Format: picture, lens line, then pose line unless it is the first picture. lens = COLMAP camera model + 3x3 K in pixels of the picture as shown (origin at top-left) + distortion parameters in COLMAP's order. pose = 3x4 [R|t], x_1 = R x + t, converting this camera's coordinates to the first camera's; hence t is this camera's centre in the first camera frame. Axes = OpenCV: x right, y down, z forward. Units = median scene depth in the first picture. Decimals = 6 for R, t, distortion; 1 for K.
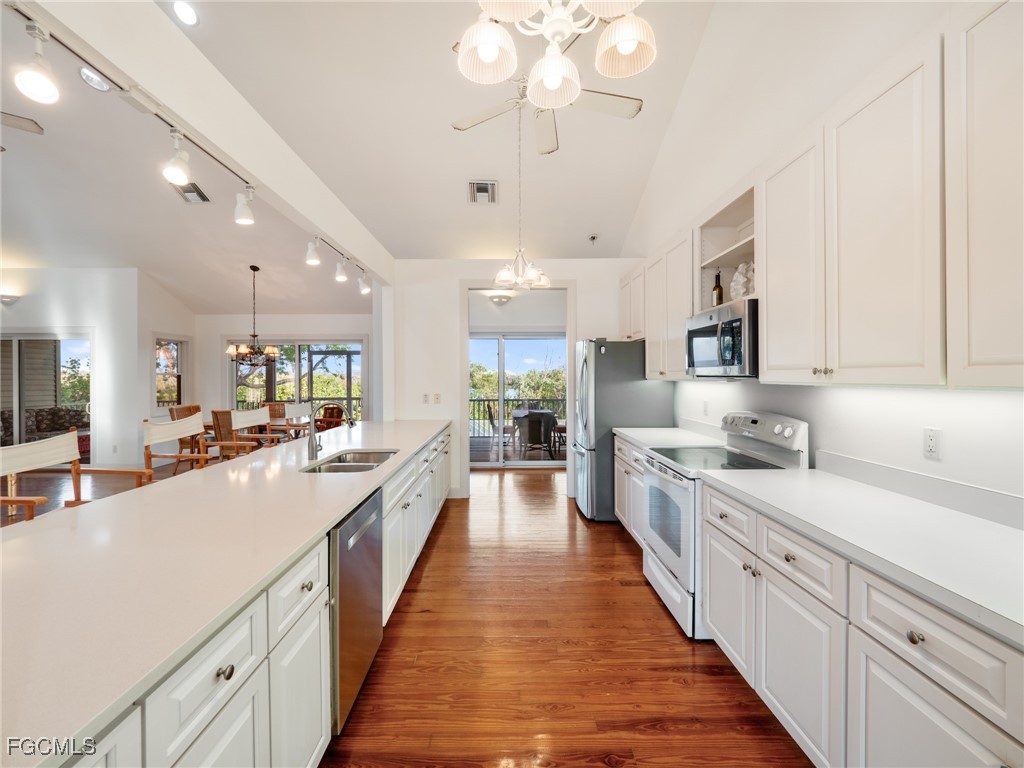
lens RADIAL K [[429.3, 0, 507.9], [0, 429.3, 379.4], [0, 0, 1]] dist [-0.003250, -0.000835]
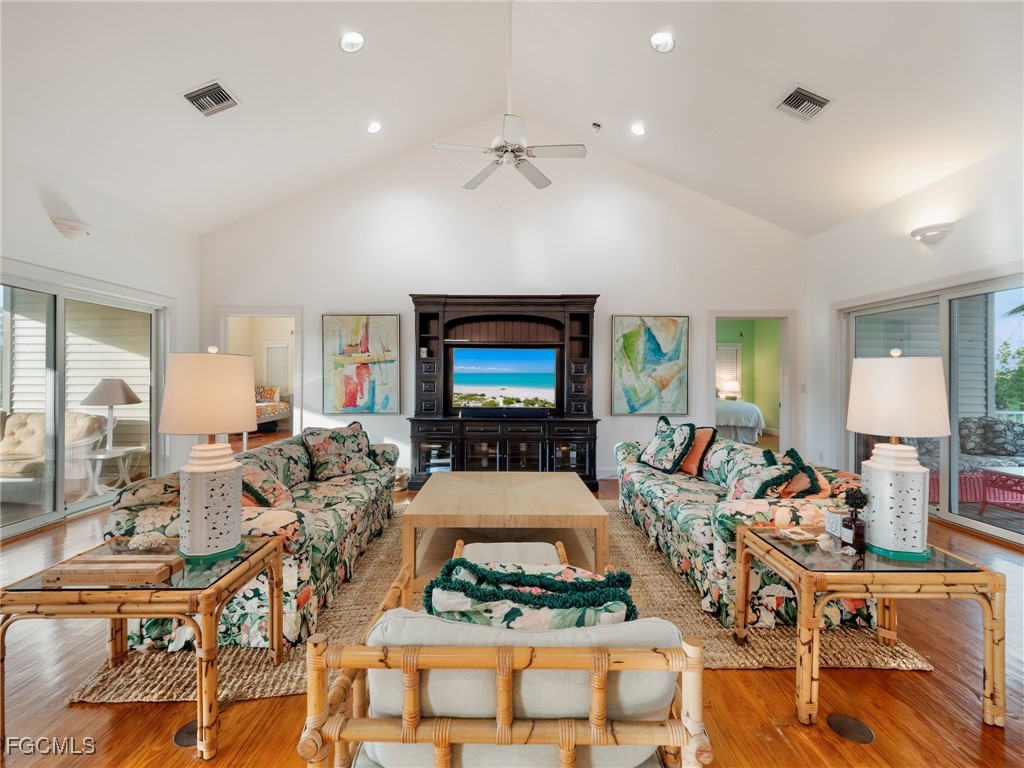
lens RADIAL K [[453.9, 0, 504.8], [0, 453.9, 372.5], [0, 0, 1]] dist [-0.003045, -0.000891]
pose [[-0.008549, -0.004117, -0.999955, -0.482392], [-0.011428, 0.999927, -0.004020, 0.015870], [0.999898, 0.011393, -0.008596, 0.366711]]
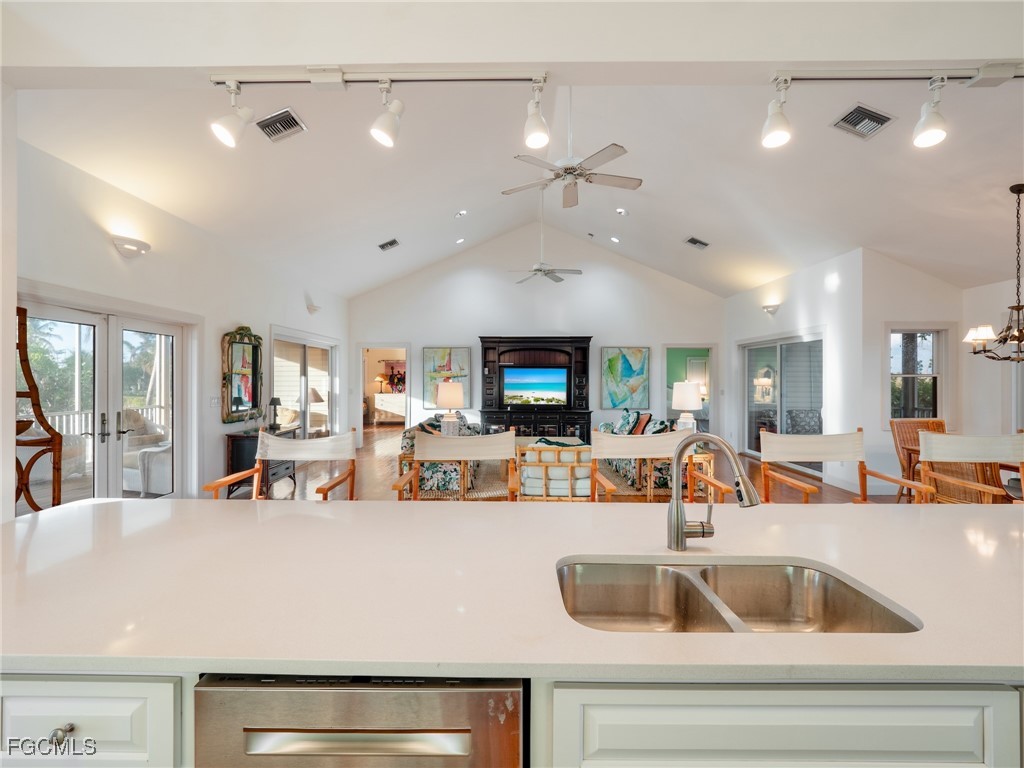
lens RADIAL K [[453.9, 0, 504.8], [0, 453.9, 372.5], [0, 0, 1]] dist [-0.003045, -0.000891]
pose [[-0.030195, -0.009735, -0.999497, 0.021701], [-0.009706, 0.999908, -0.009446, -0.003681], [0.999497, 0.009416, -0.030287, 0.312079]]
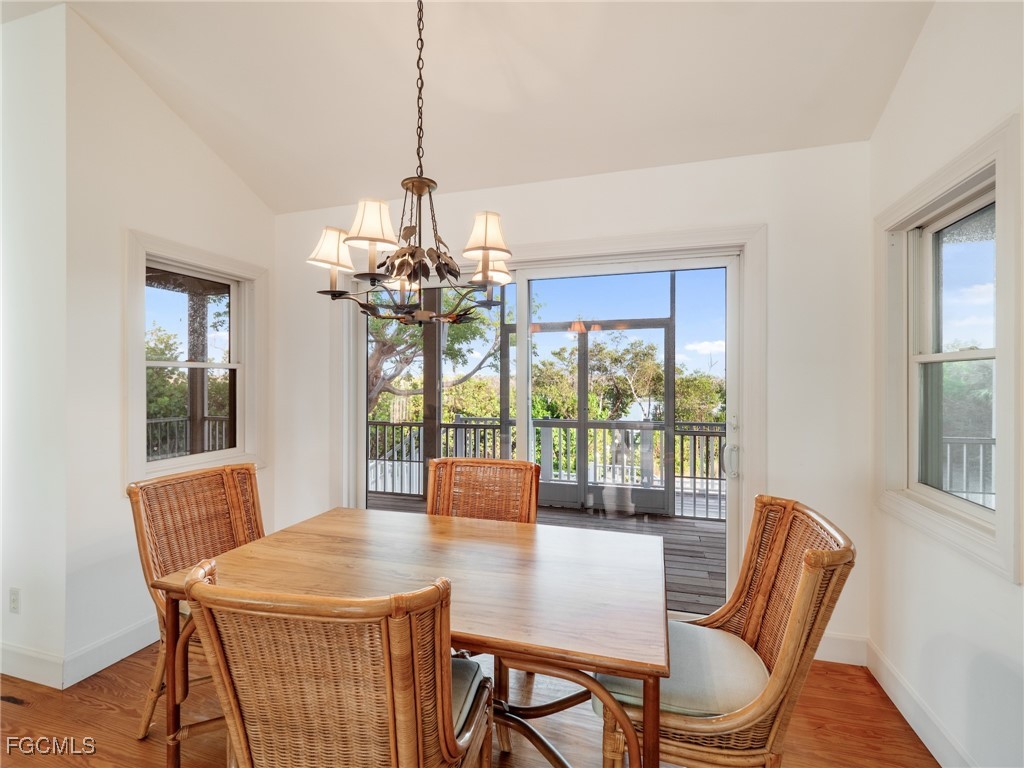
lens RADIAL K [[481.3, 0, 512.0], [0, 481.3, 384.0], [0, 0, 1]] dist [-0.001502, -0.000152]
pose [[0.954534, 0.008178, -0.297990, -0.426996], [-0.008528, 0.999964, 0.000128, 0.001559], [0.297980, 0.002419, 0.954569, 0.704326]]
